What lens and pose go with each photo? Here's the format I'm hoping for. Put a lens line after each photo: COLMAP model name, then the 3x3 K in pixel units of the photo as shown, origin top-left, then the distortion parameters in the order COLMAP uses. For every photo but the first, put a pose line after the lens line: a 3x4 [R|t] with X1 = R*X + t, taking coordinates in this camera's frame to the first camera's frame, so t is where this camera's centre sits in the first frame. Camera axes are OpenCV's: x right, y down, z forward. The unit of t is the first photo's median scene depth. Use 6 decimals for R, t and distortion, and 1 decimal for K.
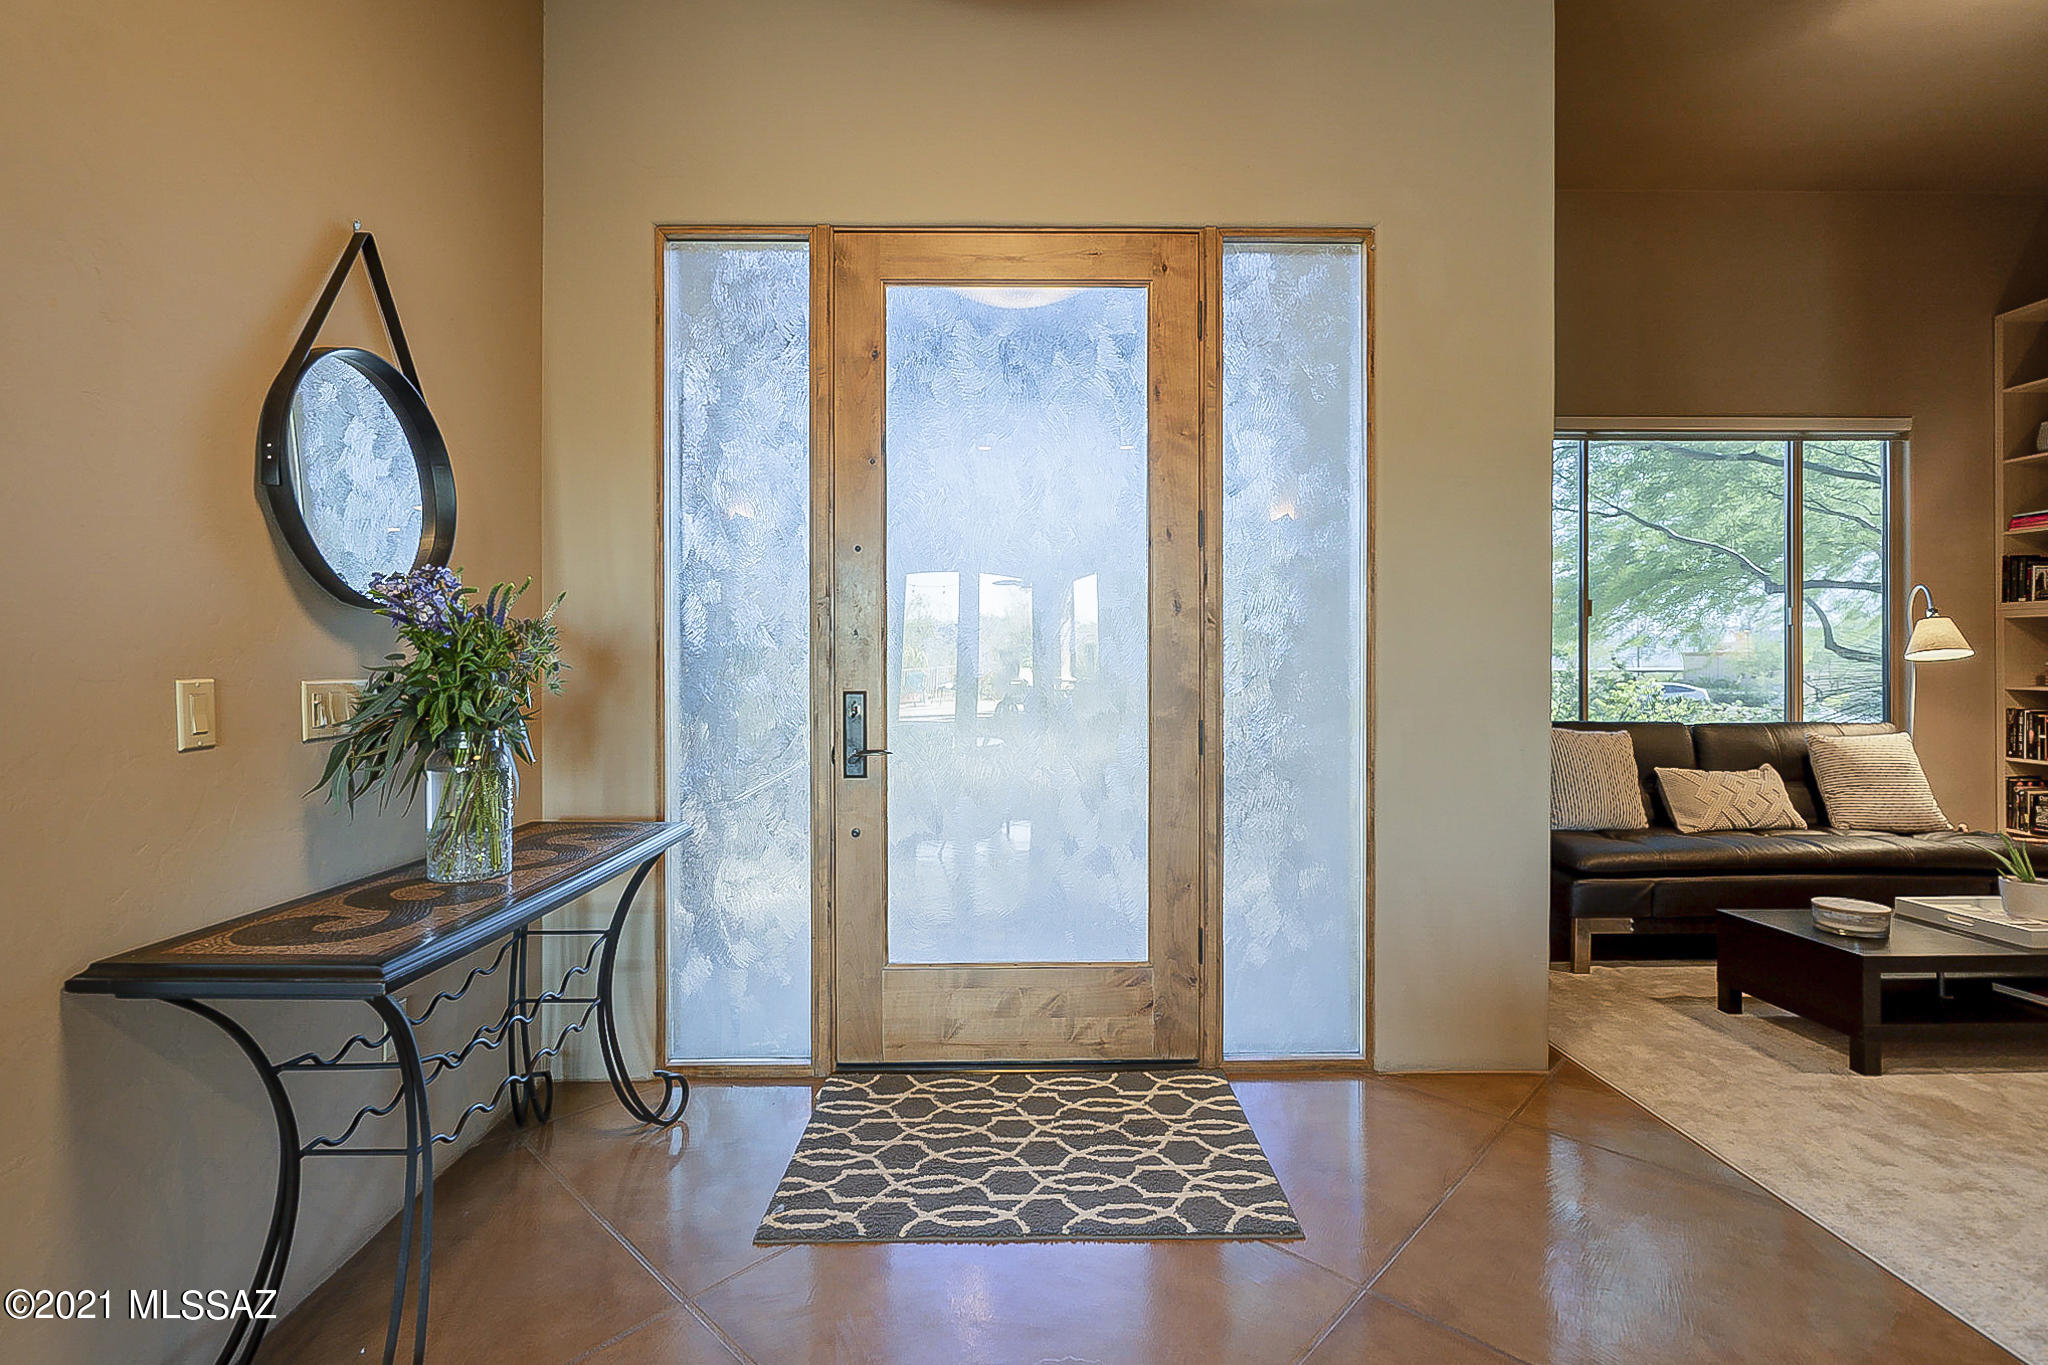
lens RADIAL K [[936.0, 0, 1024.0], [0, 936.0, 682.5], [0, 0, 1]] dist [0.001093, 0.000167]
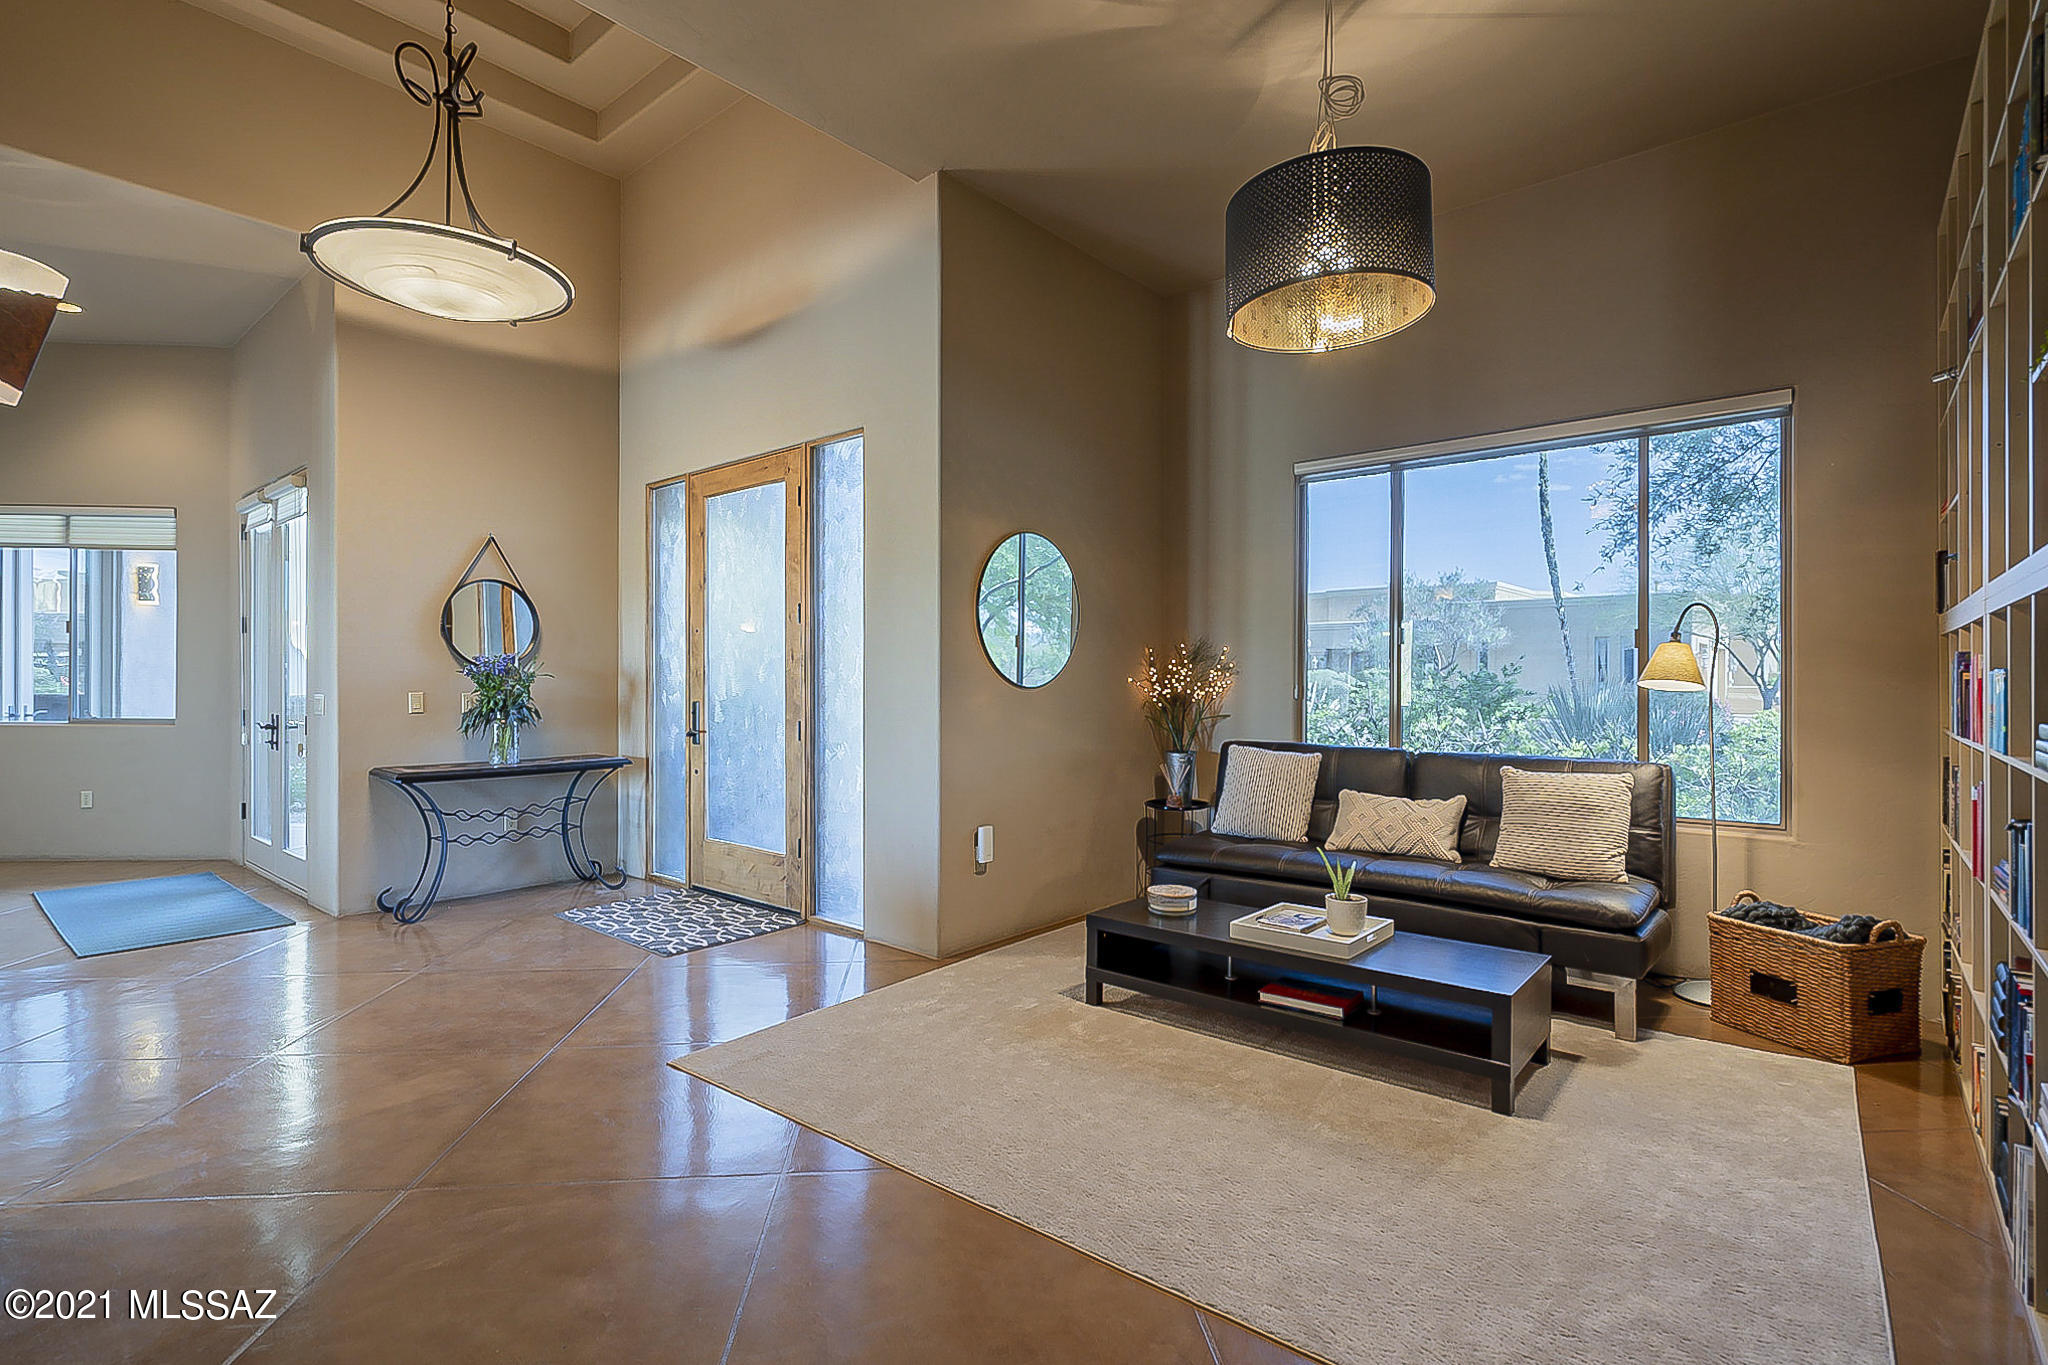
lens RADIAL K [[962.6, 0, 1024.0], [0, 962.6, 682.5], [0, 0, 1]] dist [-0.000621, -0.000034]
pose [[0.745831, 0.007487, -0.666094, 1.712409], [-0.011098, 0.999938, -0.001186, -0.034872], [0.666043, 0.008277, 0.745867, -0.077749]]
